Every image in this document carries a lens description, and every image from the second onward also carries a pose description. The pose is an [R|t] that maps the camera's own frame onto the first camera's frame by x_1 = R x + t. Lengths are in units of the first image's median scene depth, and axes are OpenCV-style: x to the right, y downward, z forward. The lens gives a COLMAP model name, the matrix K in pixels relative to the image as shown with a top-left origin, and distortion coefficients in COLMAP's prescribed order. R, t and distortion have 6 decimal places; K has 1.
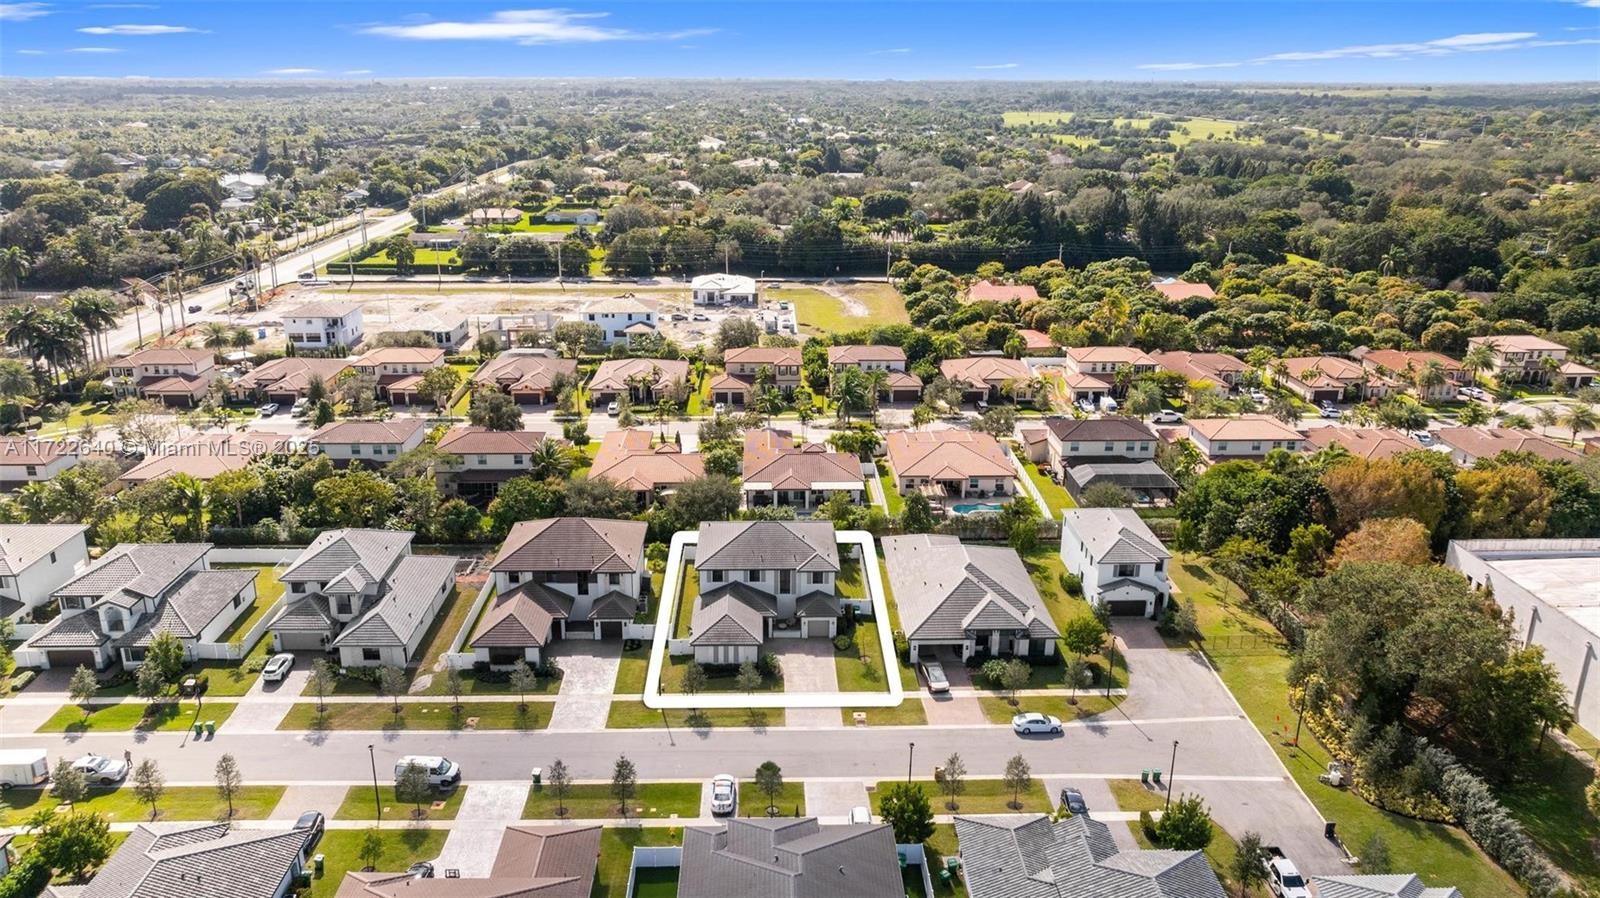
lens RADIAL K [[1128.8, 0, 793.9], [0, 1128.8, 437.6], [0, 0, 1]] dist [-0.028839, 0.019921]
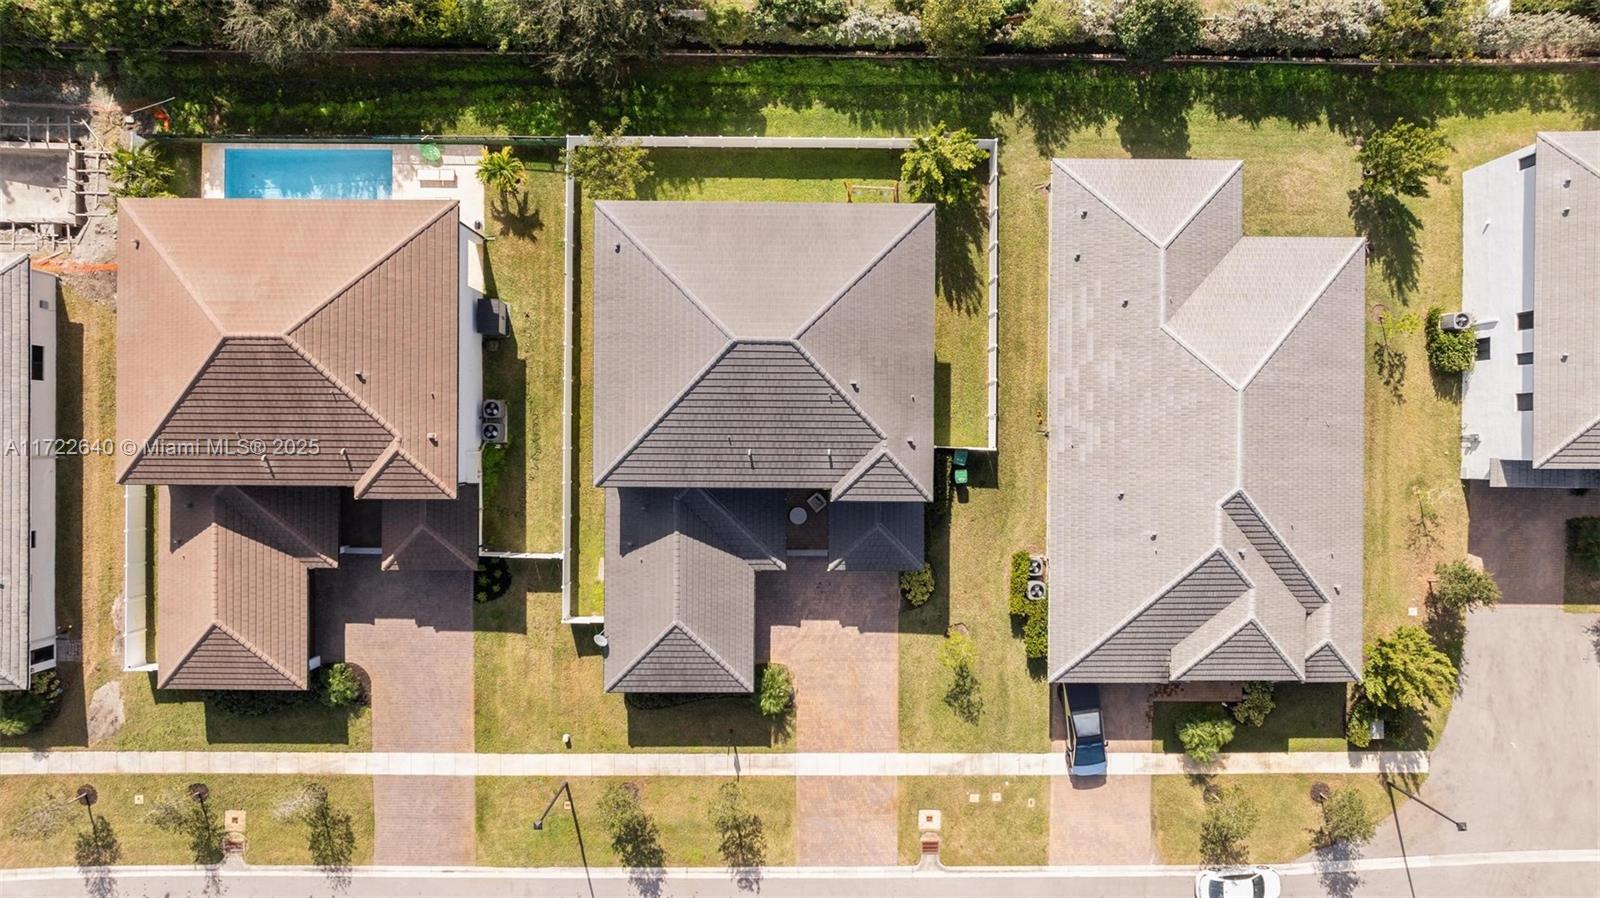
lens RADIAL K [[1128.8, 0, 804.7], [0, 1128.8, 441.8], [0, 0, 1]] dist [-0.028839, 0.019921]
pose [[0.999429, 0.032175, 0.010320, -0.013068], [-0.019684, 0.306168, 0.951774, -0.296241], [0.027464, -0.951433, 0.306627, 0.884619]]
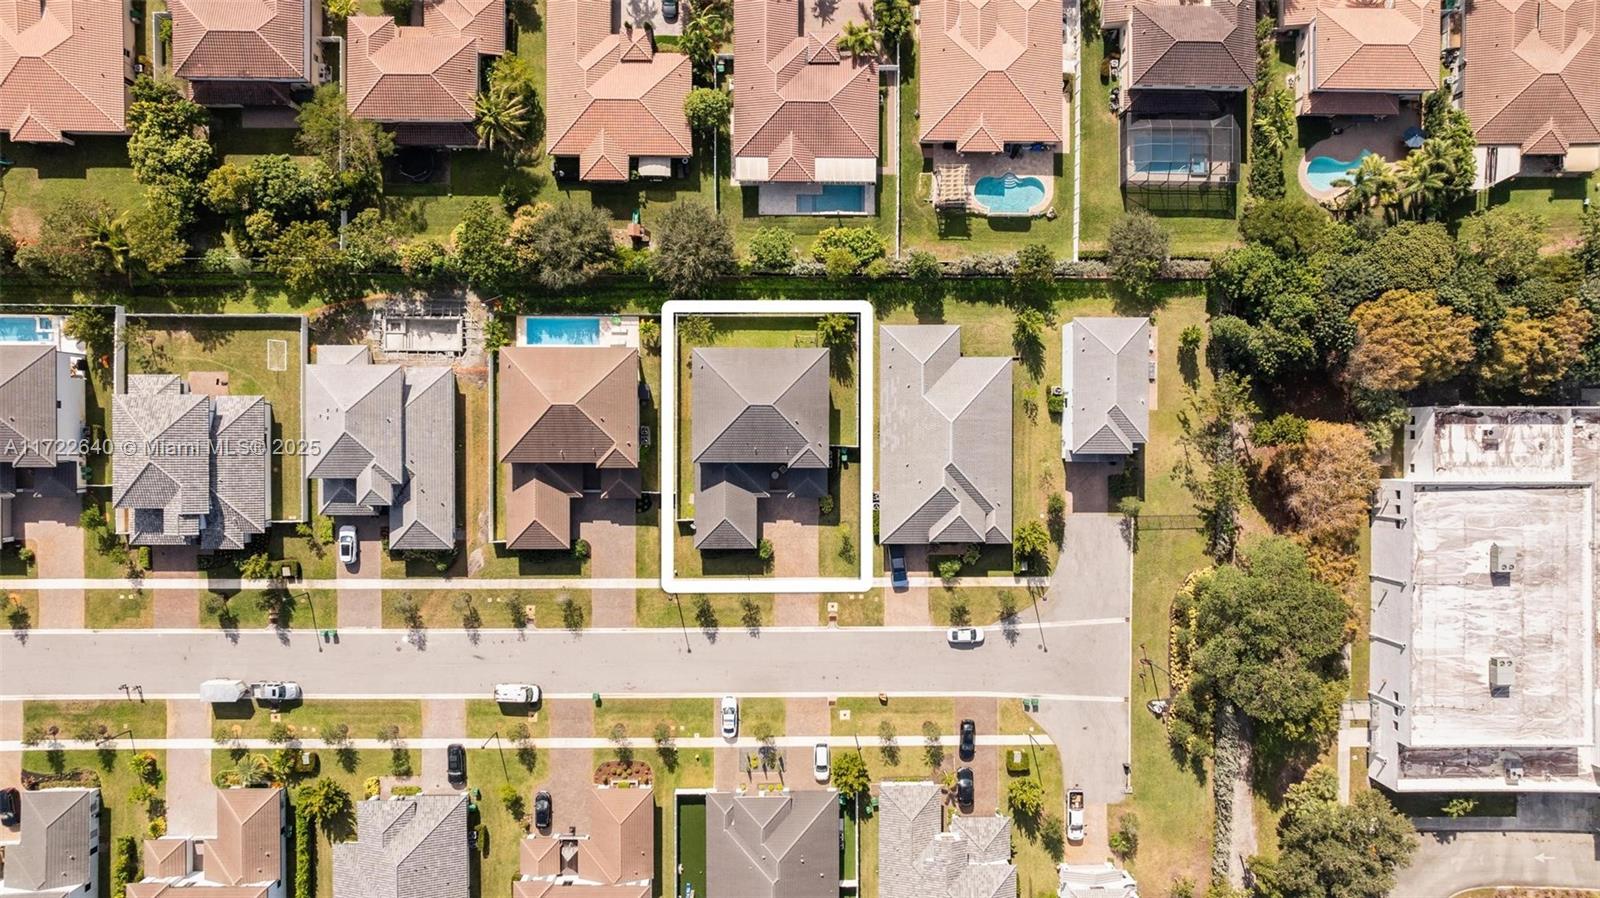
lens RADIAL K [[1128.8, 0, 811.0], [0, 1128.8, 447.4], [0, 0, 1]] dist [-0.028839, 0.019921]
pose [[0.999135, 0.027457, 0.031216, -0.009928], [-0.037957, 0.296179, 0.954378, -0.906117], [0.016959, -0.954738, 0.296965, 0.696955]]
